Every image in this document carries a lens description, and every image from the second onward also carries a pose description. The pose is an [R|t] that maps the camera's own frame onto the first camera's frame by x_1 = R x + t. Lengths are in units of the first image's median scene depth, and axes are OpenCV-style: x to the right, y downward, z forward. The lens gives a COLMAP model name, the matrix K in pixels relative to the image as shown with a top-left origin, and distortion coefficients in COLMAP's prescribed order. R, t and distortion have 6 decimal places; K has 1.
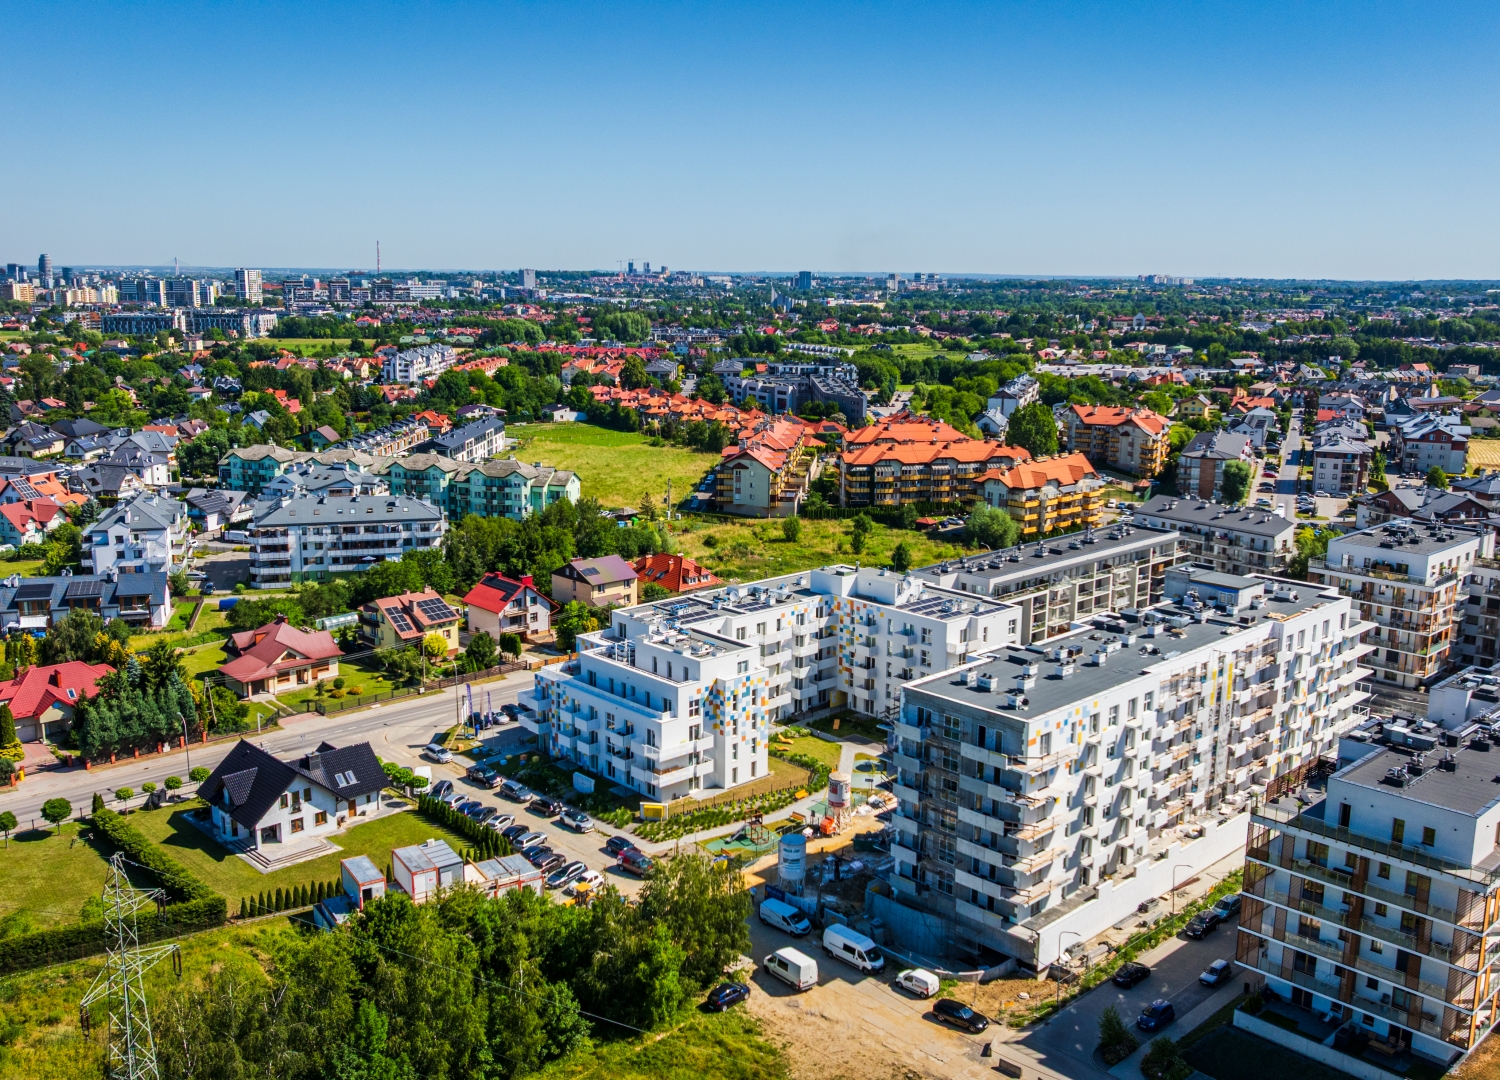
lens RADIAL K [[1354.2, 0, 750.0], [0, 1354.2, 540.0], [0, 0, 1]] dist [-0.003126, -0.001785]
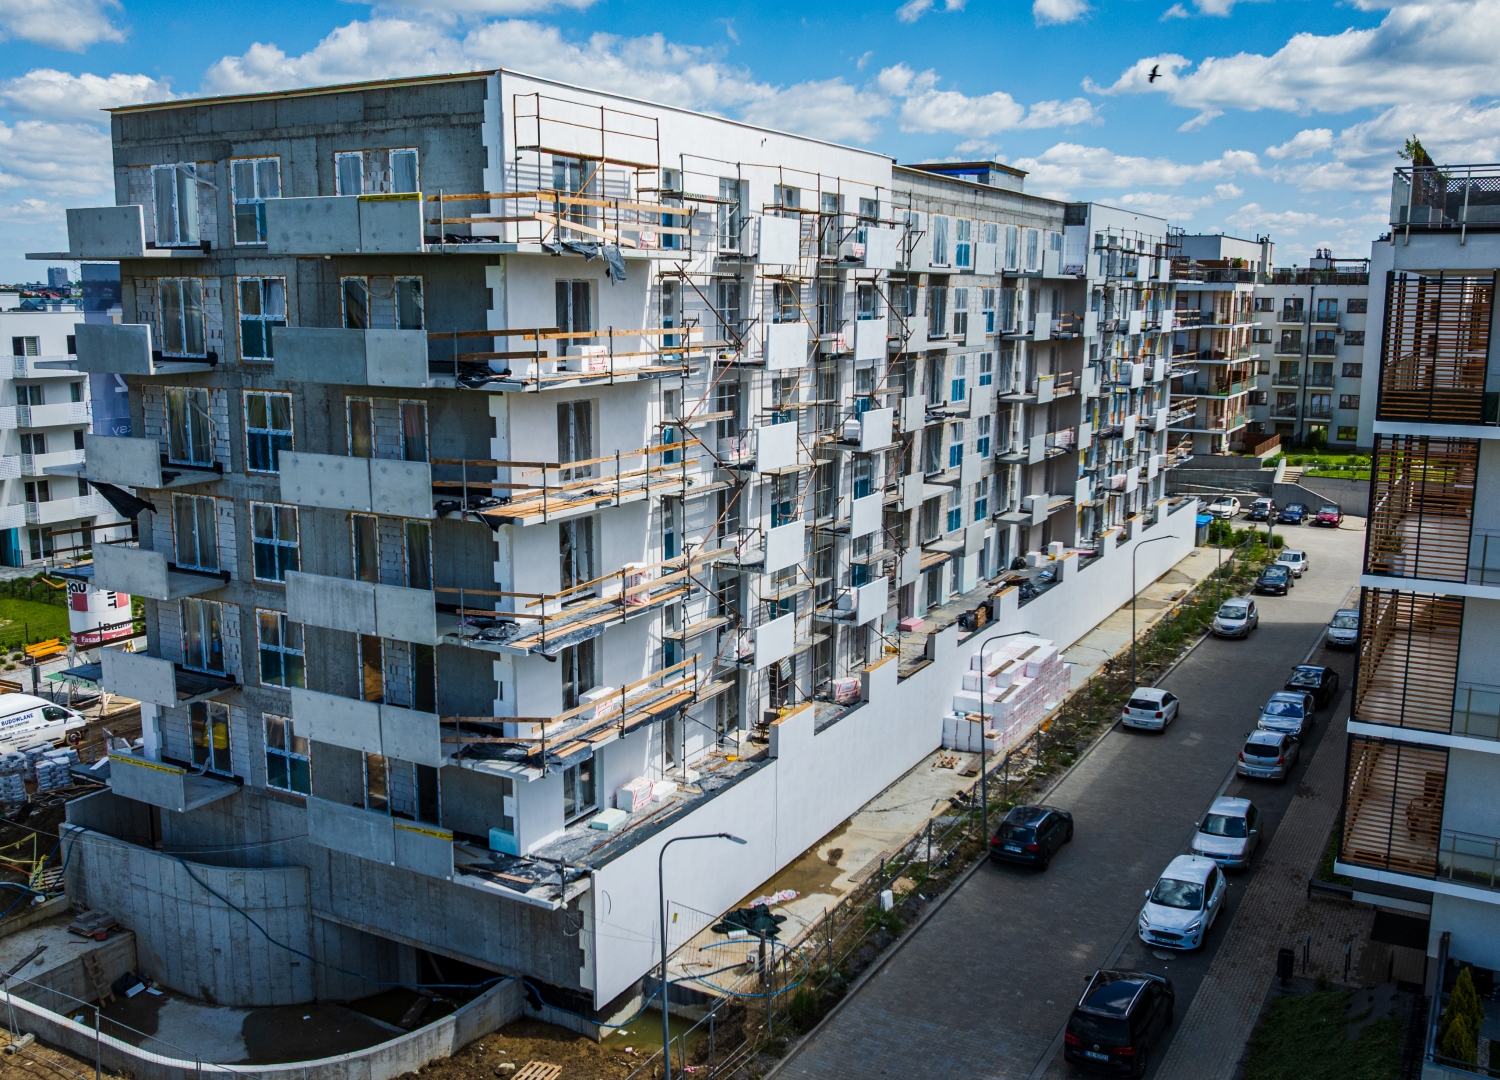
lens RADIAL K [[1364.3, 0, 750.0], [0, 1364.3, 540.0], [0, 0, 1]] dist [-0.004492, -0.008543]
pose [[0.958480, -0.059189, 0.278950, 0.167259], [0.063449, 0.997965, -0.006259, 0.221969], [-0.278012, 0.023698, 0.960285, 0.707831]]
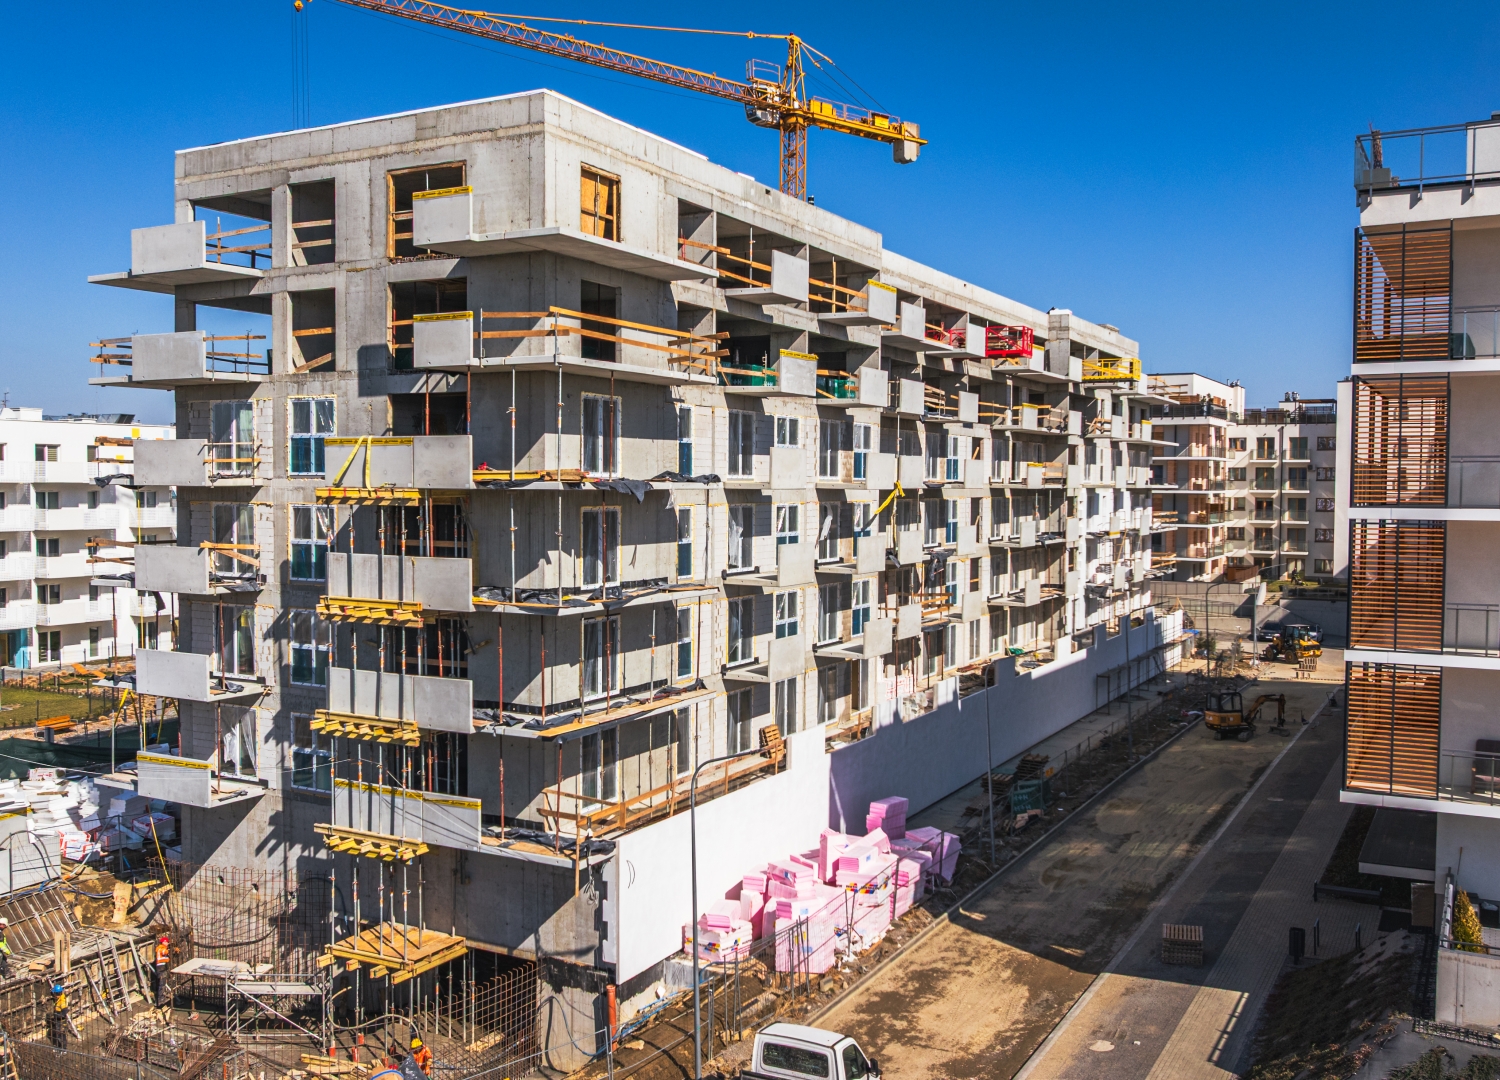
lens RADIAL K [[1354.2, 0, 750.0], [0, 1354.2, 540.0], [0, 0, 1]] dist [-0.003126, -0.001785]
pose [[0.955097, -0.022187, 0.295463, 0.154263], [0.065556, 0.988302, -0.137698, 0.264951], [-0.288952, 0.150884, 0.945379, 0.701082]]
